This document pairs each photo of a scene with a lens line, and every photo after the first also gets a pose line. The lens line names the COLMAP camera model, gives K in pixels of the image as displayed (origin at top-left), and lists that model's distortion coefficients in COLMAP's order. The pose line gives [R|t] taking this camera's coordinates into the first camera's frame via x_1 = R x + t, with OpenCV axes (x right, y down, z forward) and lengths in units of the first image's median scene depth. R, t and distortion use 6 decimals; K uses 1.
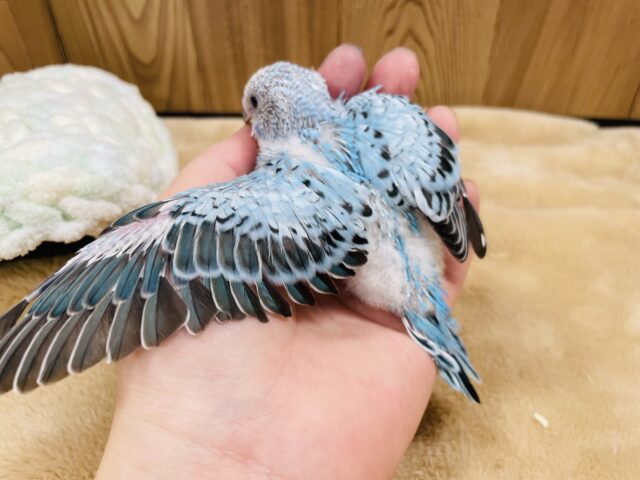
lens RADIAL K [[507.1, 0, 320.0], [0, 507.1, 240.0], [0, 0, 1]] dist [0.006248, -0.040296]
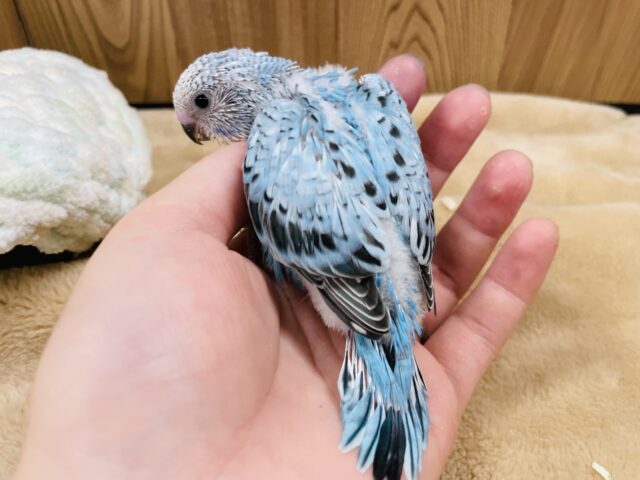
lens RADIAL K [[497.3, 0, 320.0], [0, 497.3, 240.0], [0, 0, 1]] dist [0.012160, -0.074834]
pose [[0.999885, -0.013955, 0.005941, -0.001376], [0.013961, 0.999902, -0.000921, -0.006741], [-0.005927, 0.001004, 0.999982, 0.145151]]
